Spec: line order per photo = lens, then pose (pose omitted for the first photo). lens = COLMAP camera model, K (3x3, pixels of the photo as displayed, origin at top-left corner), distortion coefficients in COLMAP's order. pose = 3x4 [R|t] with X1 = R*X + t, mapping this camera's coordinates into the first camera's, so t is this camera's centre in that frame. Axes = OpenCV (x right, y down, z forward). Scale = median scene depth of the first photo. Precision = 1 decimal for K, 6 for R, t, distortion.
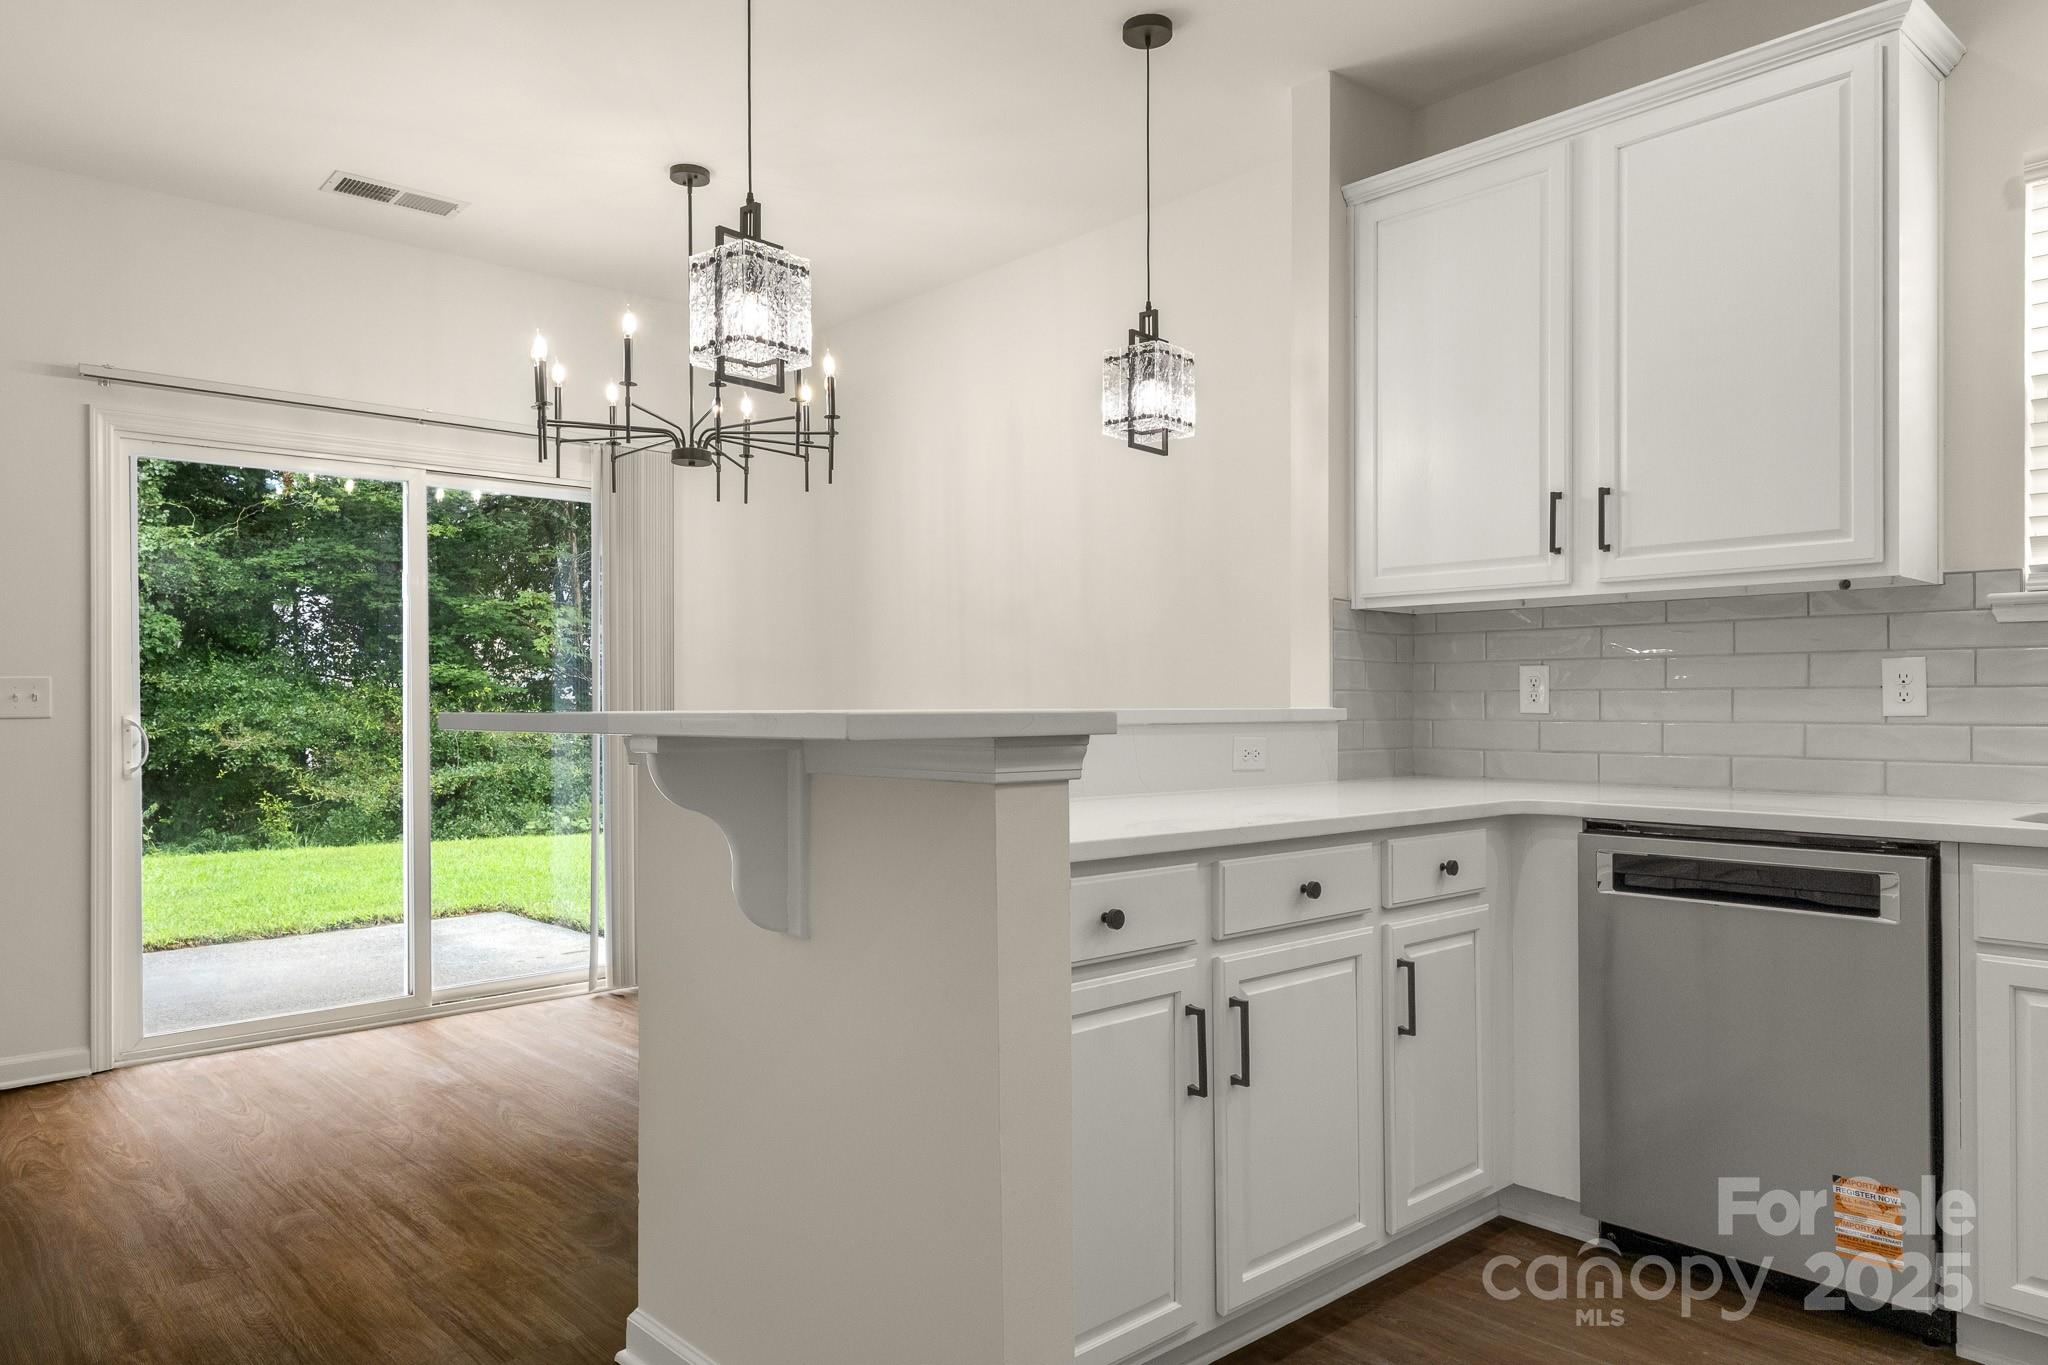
lens RADIAL K [[1316.7, 0, 1016.2], [0, 1316.7, 695.4], [0, 0, 1]] dist [0.010633, -0.002165]
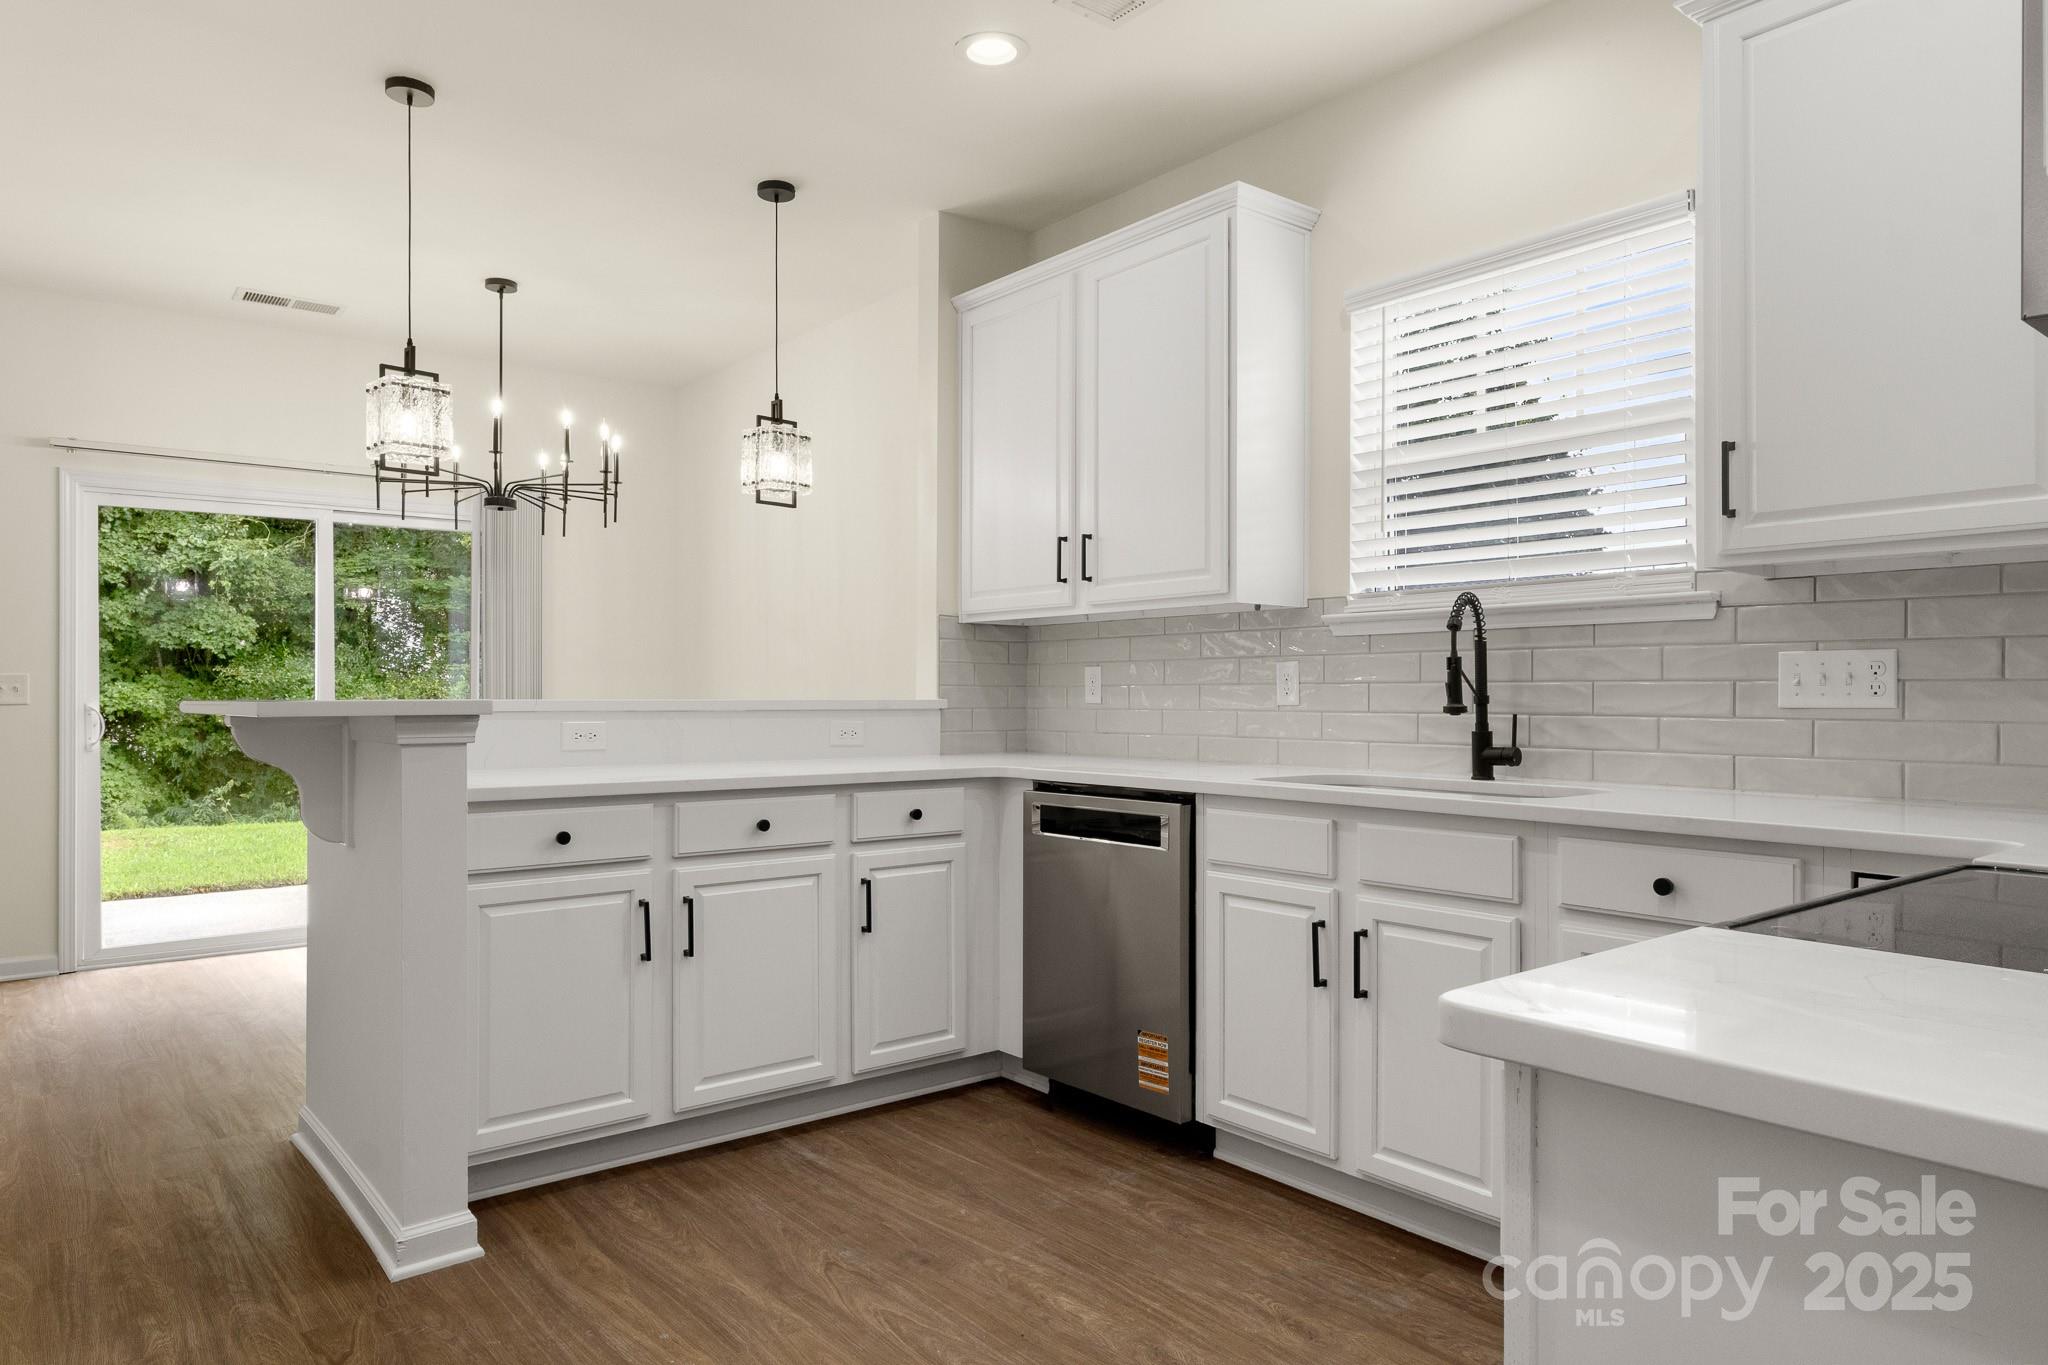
lens RADIAL K [[1254.1, 0, 1009.7], [0, 1254.1, 687.5], [0, 0, 1]] dist [0.002848, -0.001296]
pose [[0.998345, 0.001546, -0.057483, 0.408446], [-0.001530, 0.999999, 0.000332, -0.002583], [0.057483, -0.000244, 0.998346, -0.251049]]
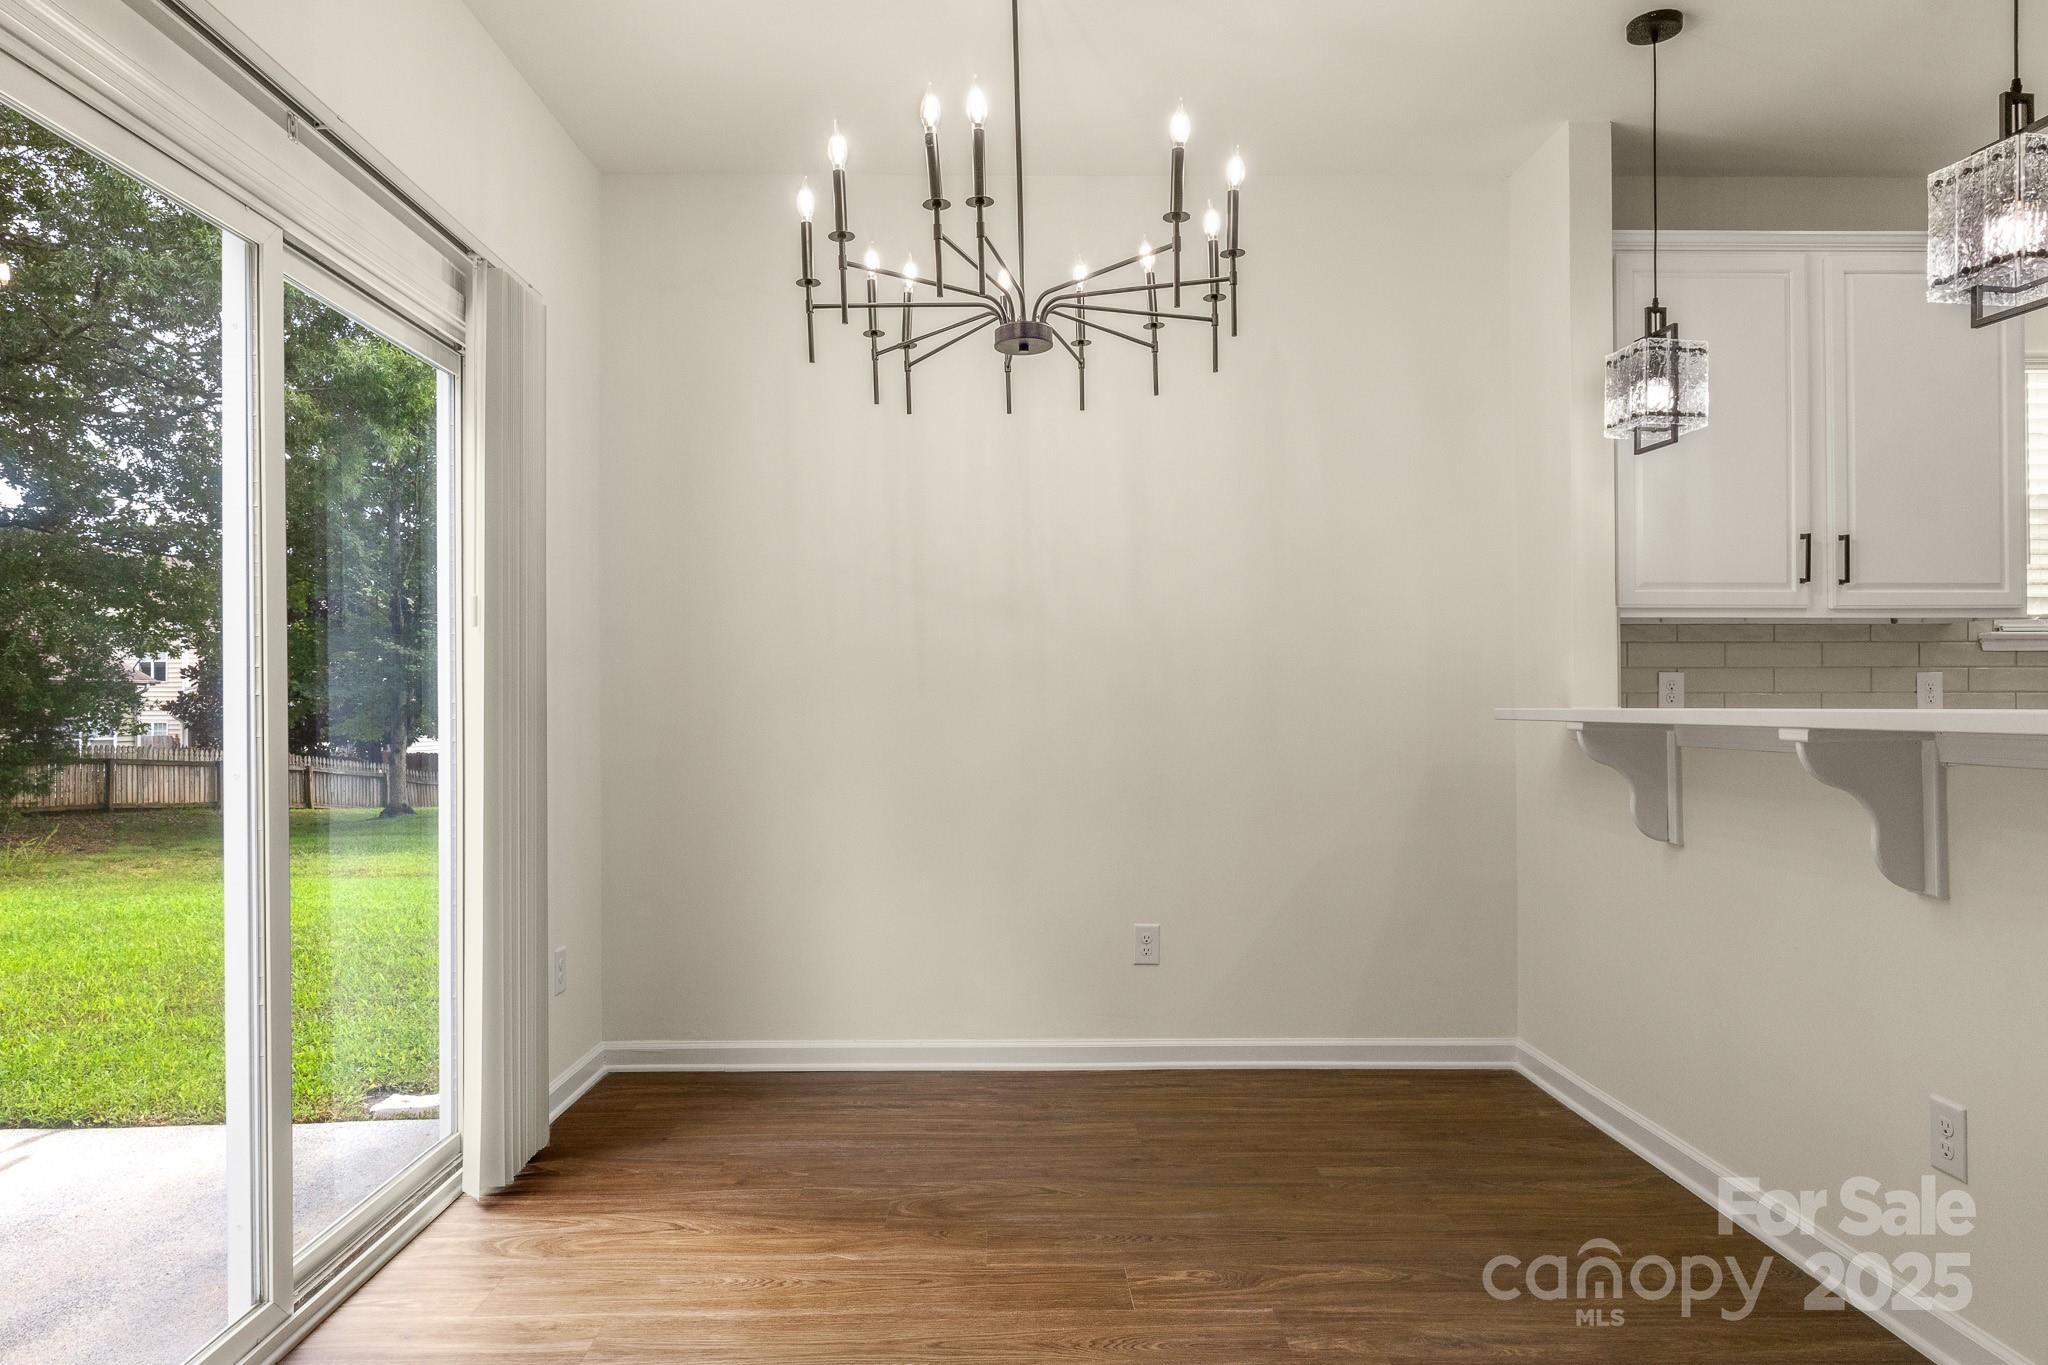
lens RADIAL K [[1254.1, 0, 1009.7], [0, 1254.1, 687.5], [0, 0, 1]] dist [0.002848, -0.001296]
pose [[0.666938, 0.010600, 0.745038, -0.926533], [-0.005411, 0.999941, -0.009383, 0.006162], [-0.745094, 0.002226, 0.666956, 0.732155]]
